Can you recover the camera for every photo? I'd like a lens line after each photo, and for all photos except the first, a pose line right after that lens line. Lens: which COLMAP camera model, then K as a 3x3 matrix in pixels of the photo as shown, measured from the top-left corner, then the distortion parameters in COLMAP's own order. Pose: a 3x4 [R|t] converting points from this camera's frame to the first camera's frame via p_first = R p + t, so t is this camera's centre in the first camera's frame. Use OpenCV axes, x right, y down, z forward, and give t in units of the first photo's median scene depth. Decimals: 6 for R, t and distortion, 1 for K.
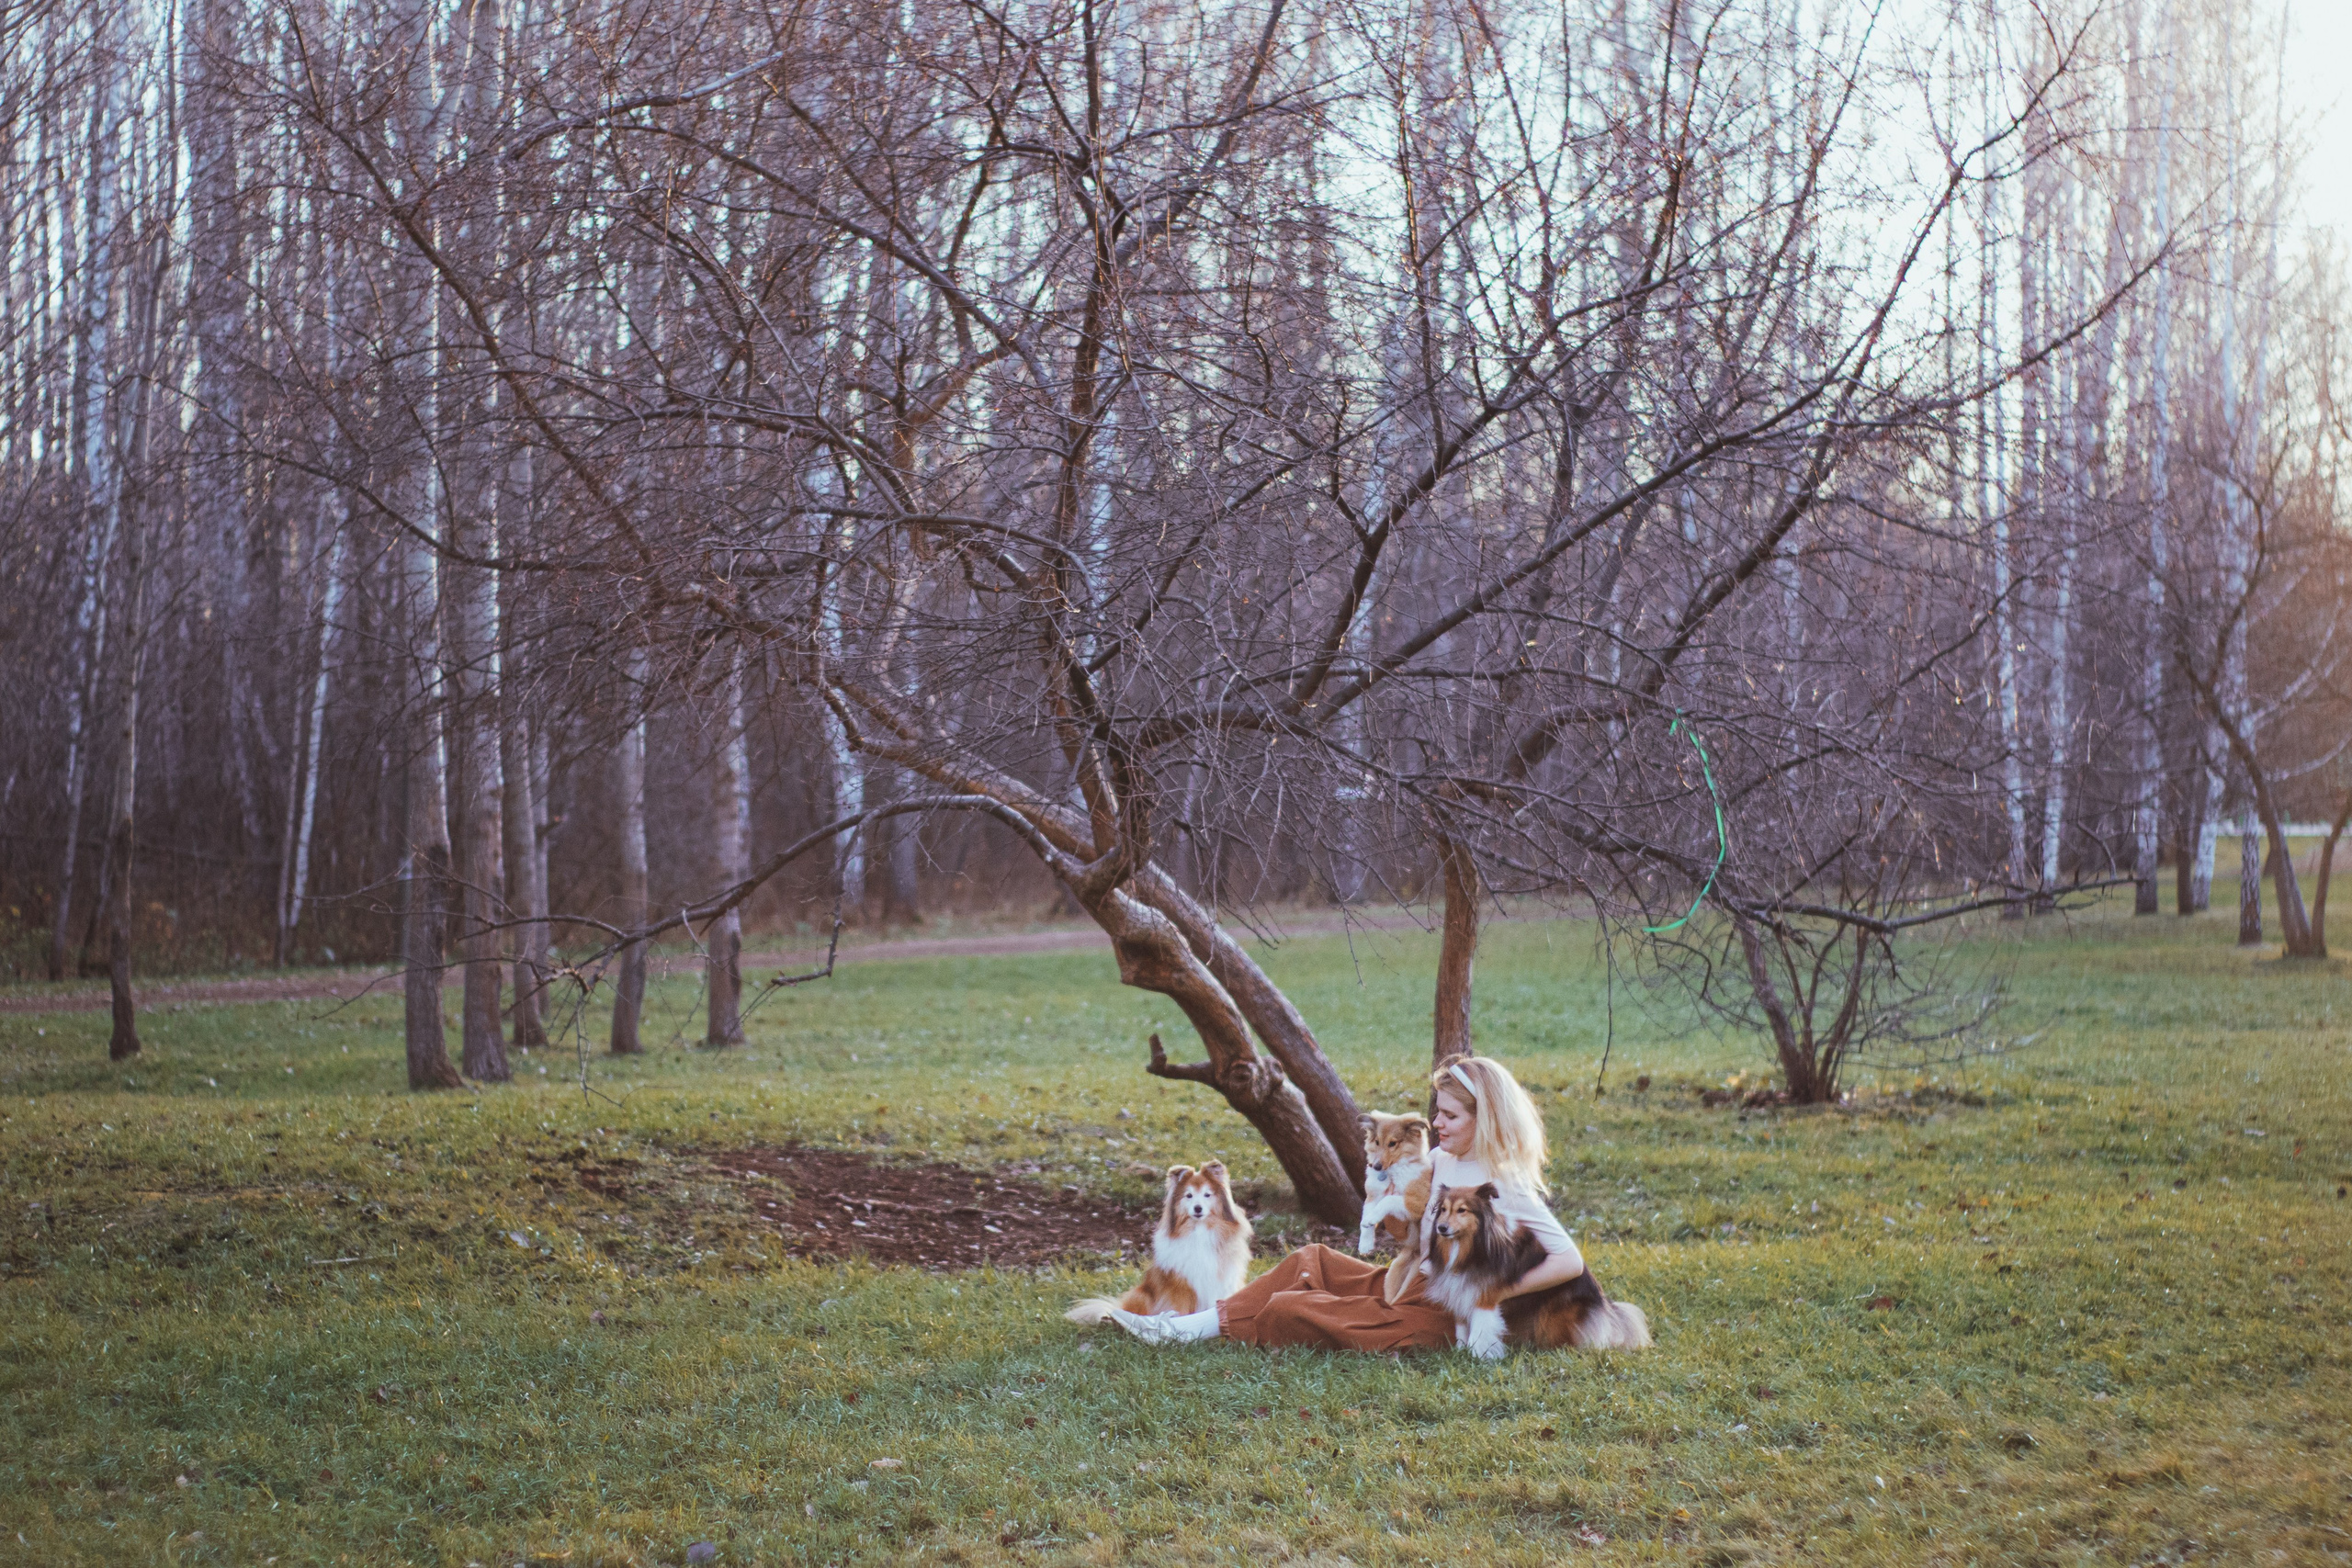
lens RADIAL K [[5516.2, 0, 1176.0], [0, 5516.2, 784.0], [0, 0, 1]] dist [-0.147430, -0.269367]
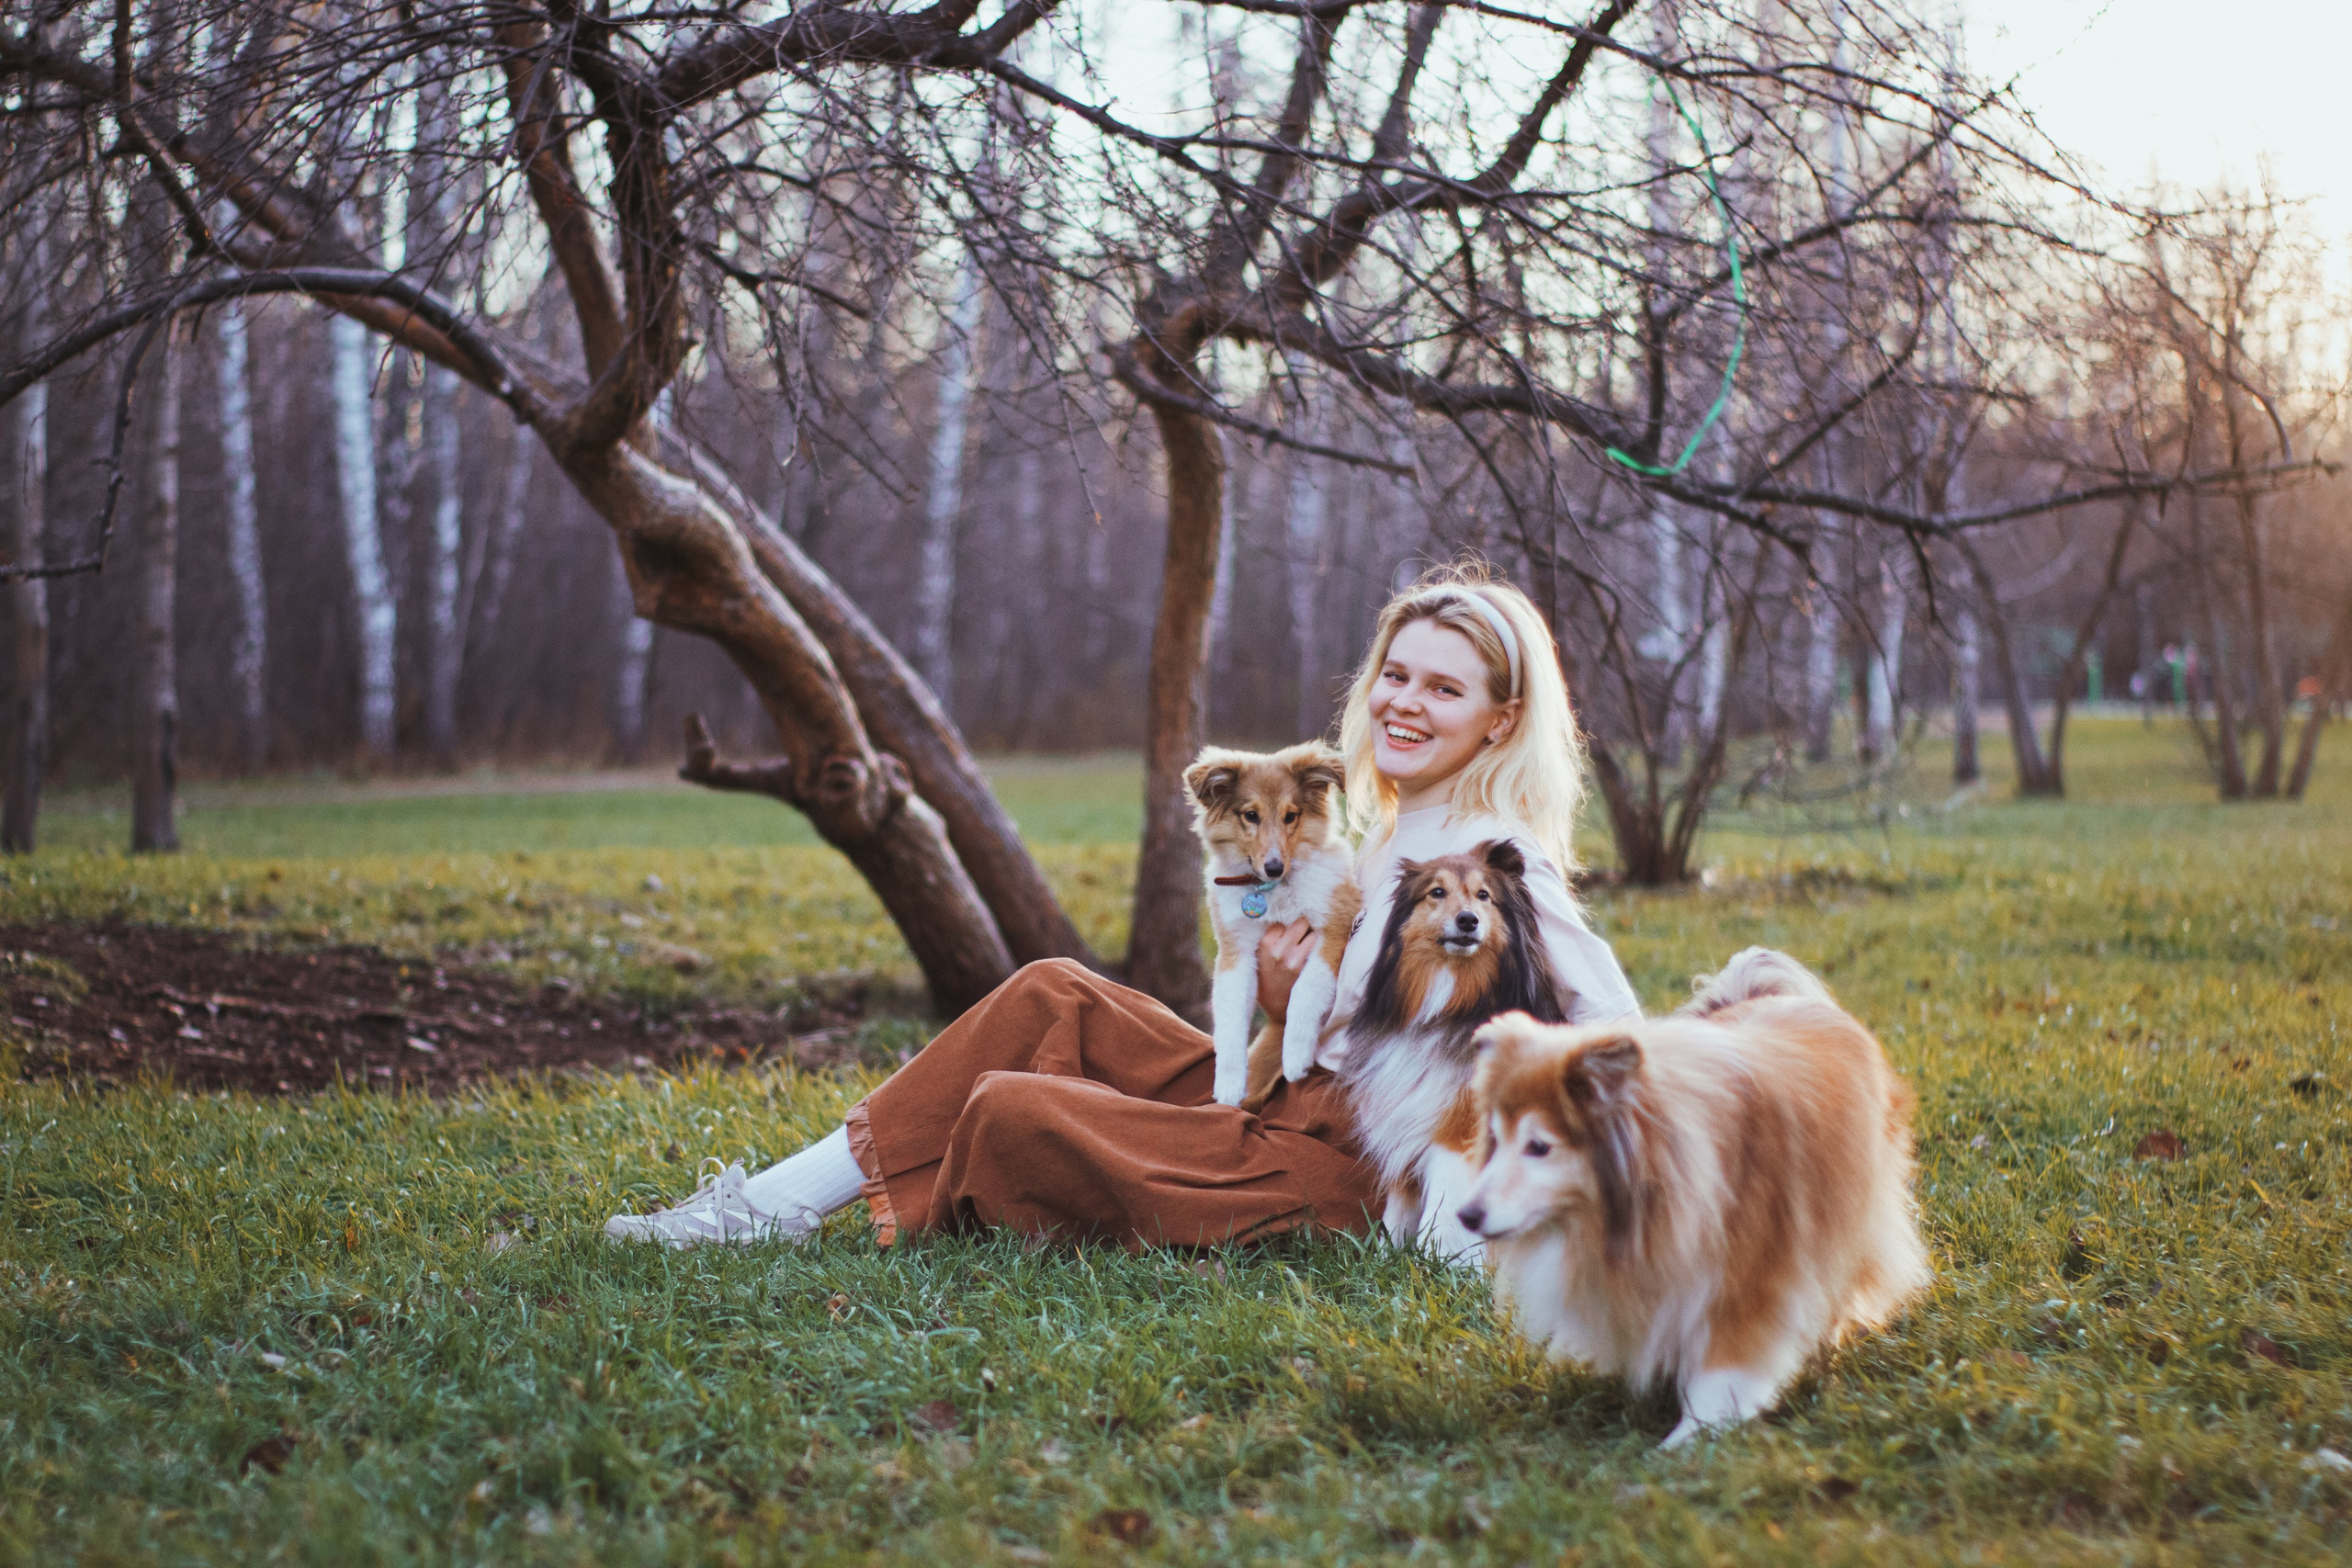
lens RADIAL K [[5385.9, 0, 1176.0], [0, 5385.9, 784.0], [0, 0, 1]] dist [-0.076714, -0.282318]
pose [[0.996838, 0.002661, 0.079419, 0.001906], [-0.003978, 0.999857, 0.016424, 0.041345], [-0.079364, -0.016688, 0.996706, 0.400612]]
